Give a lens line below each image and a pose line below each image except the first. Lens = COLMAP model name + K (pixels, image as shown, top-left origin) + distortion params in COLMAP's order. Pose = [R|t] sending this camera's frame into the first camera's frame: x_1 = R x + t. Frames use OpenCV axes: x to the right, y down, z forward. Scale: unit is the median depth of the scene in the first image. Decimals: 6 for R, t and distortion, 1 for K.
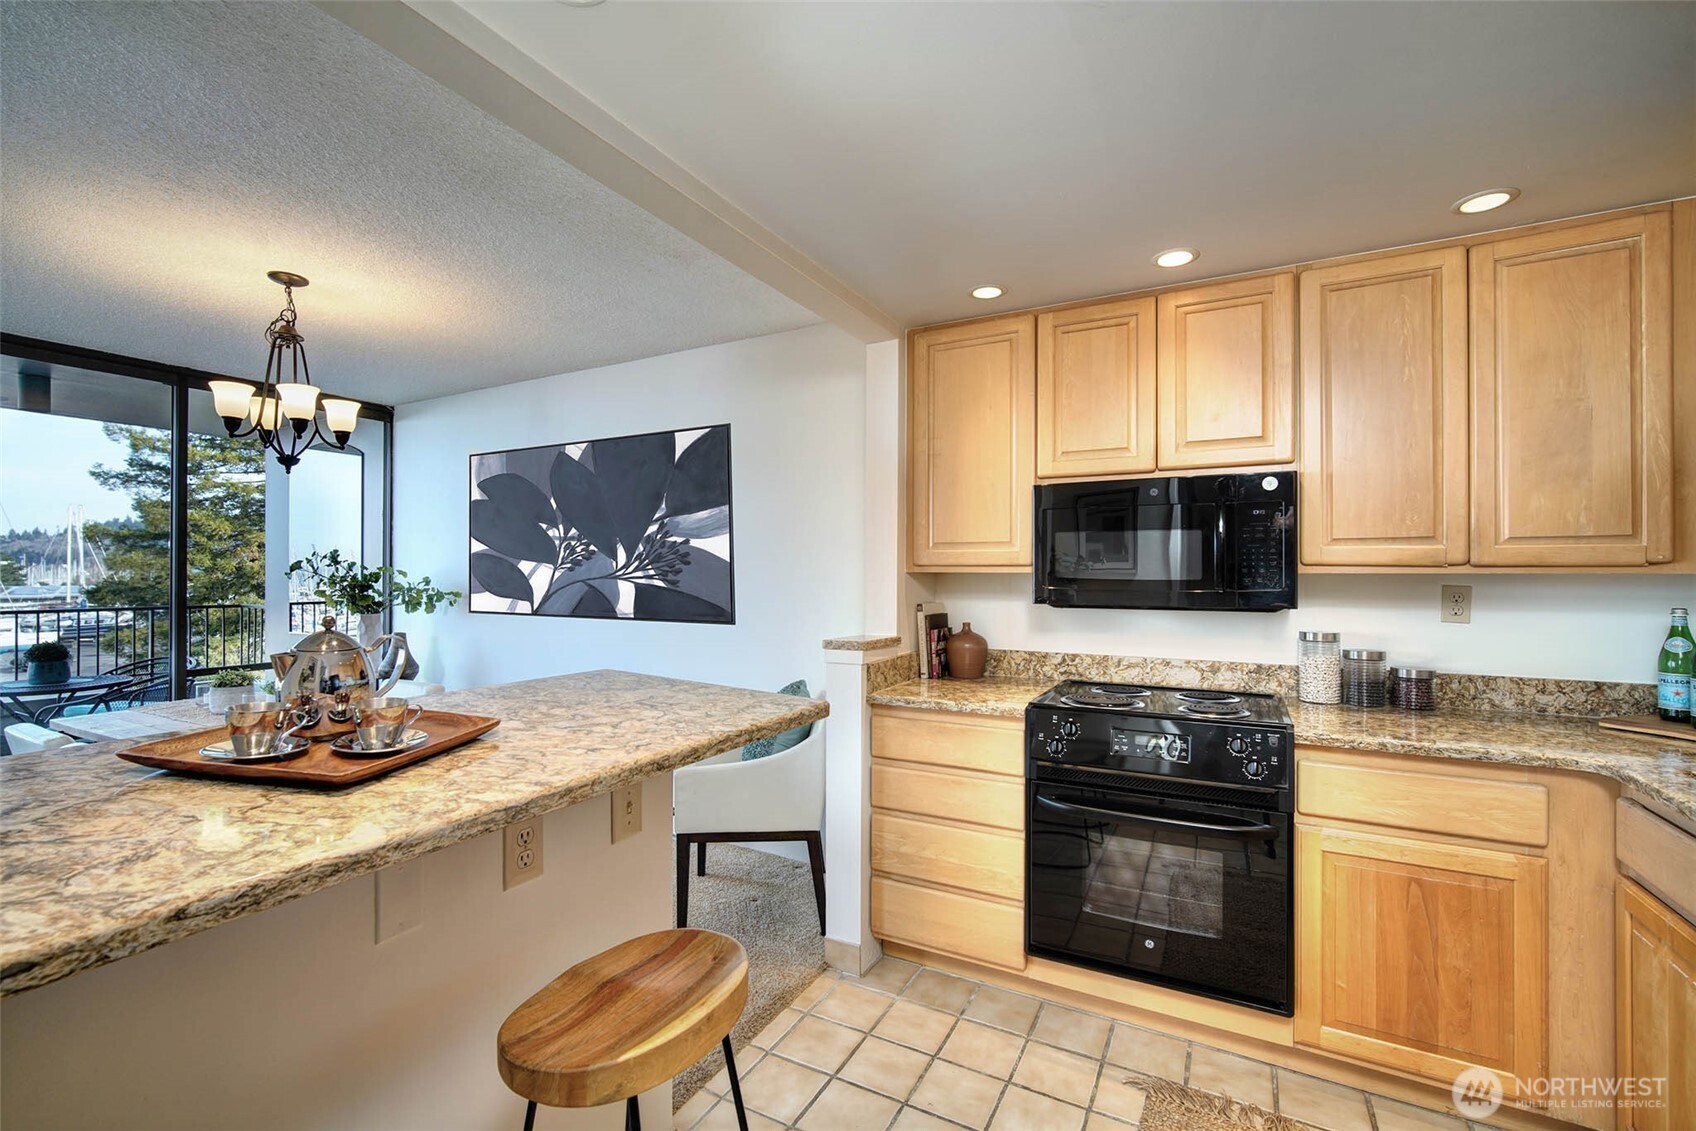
lens RADIAL K [[732.6, 0, 847.0], [0, 732.6, 578.3], [0, 0, 1]] dist [-0.007874, 0.003245]
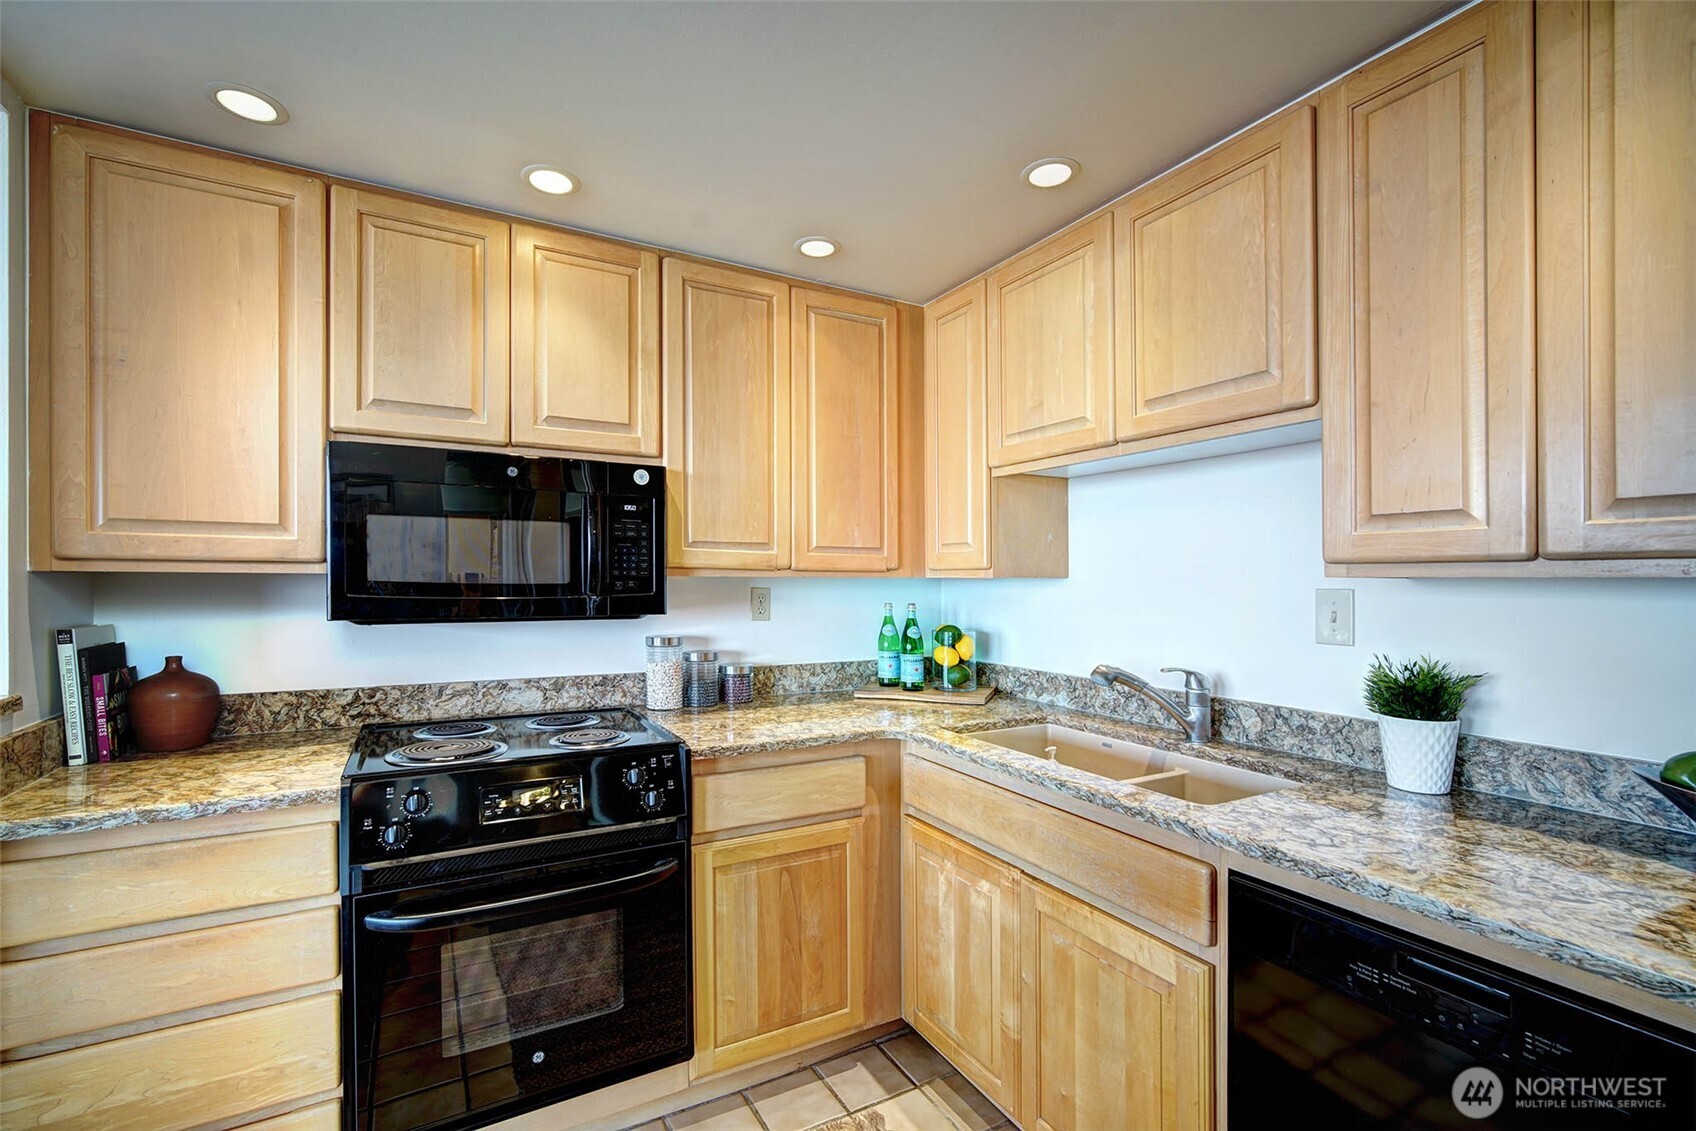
lens RADIAL K [[732.6, 0, 844.6], [0, 732.6, 584.4], [0, 0, 1]] dist [-0.007874, 0.003245]
pose [[0.551532, -0.004806, 0.834140, -0.038338], [0.001964, 0.999988, 0.004463, -0.000010], [-0.834151, -0.000823, 0.551535, 0.262539]]
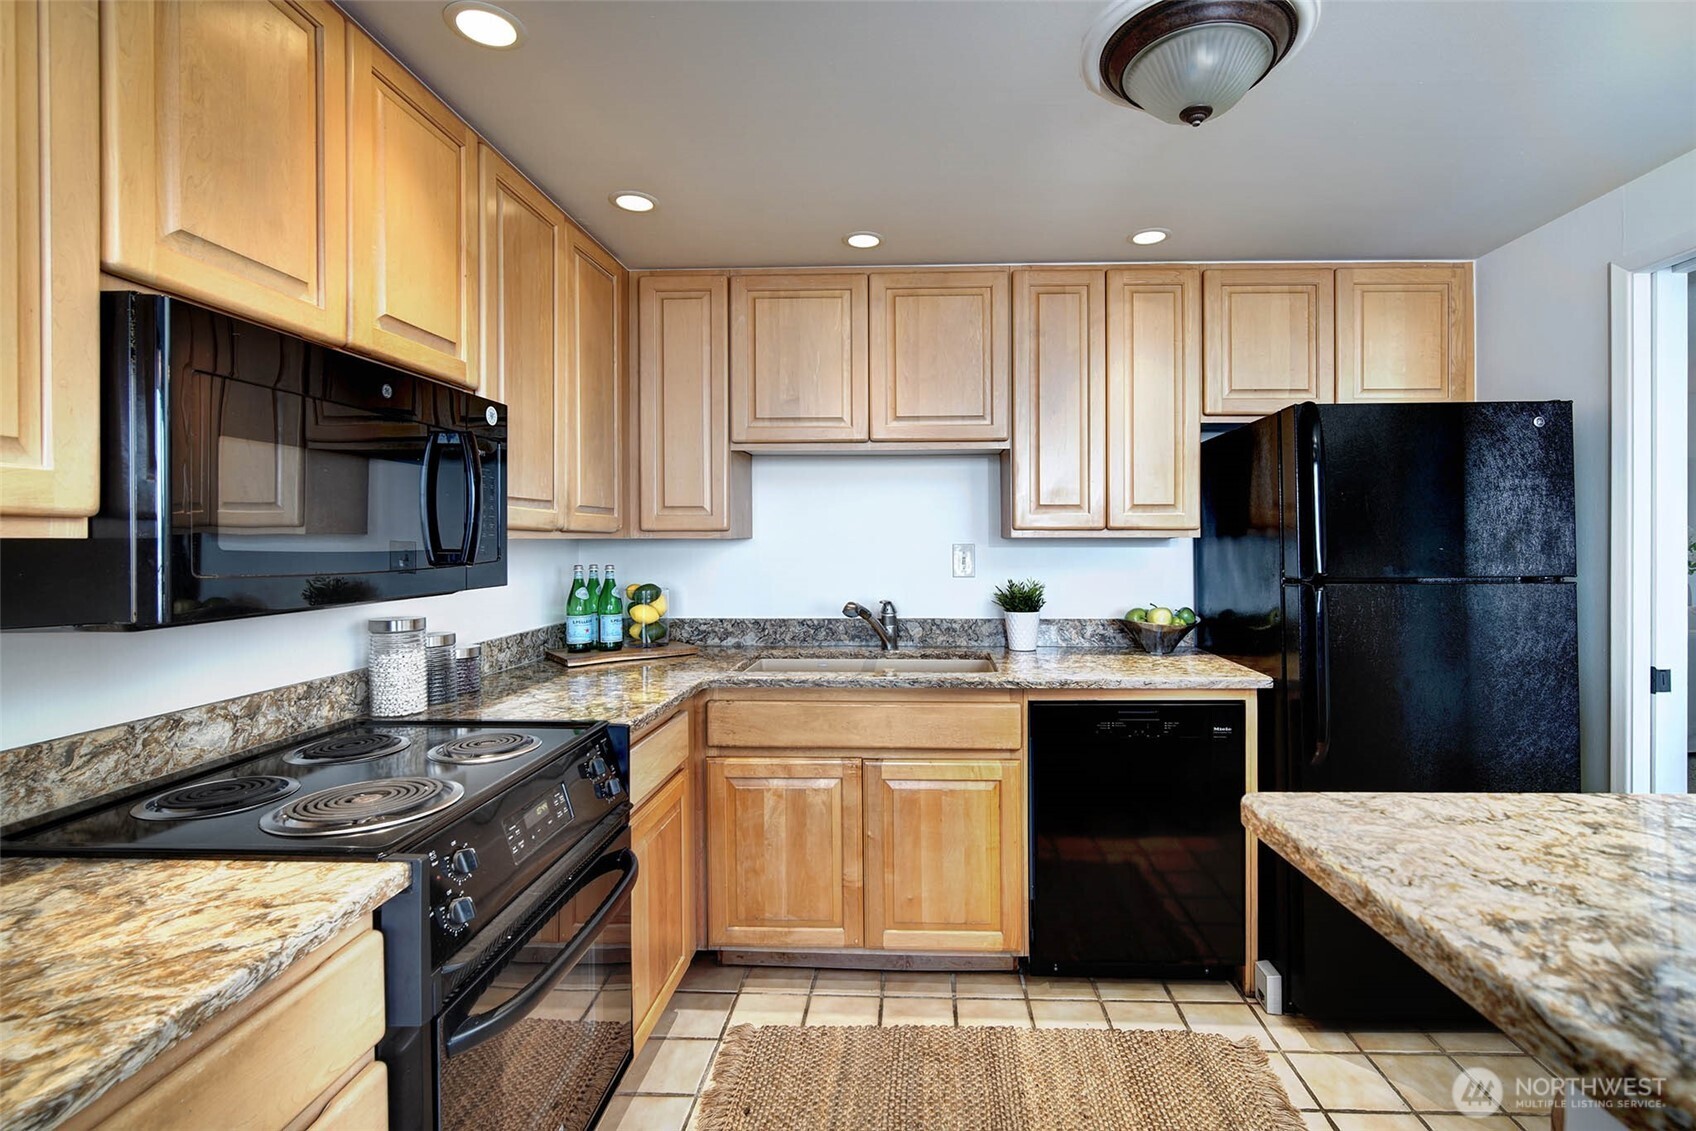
lens RADIAL K [[732.6, 0, 880.2], [0, 732.6, 540.2], [0, 0, 1]] dist [-0.007874, 0.003245]
pose [[-0.400469, -0.003717, 0.916303, -0.227911], [0.007360, 0.999946, 0.007273, -0.007197], [-0.916281, 0.009656, -0.400420, 0.863061]]
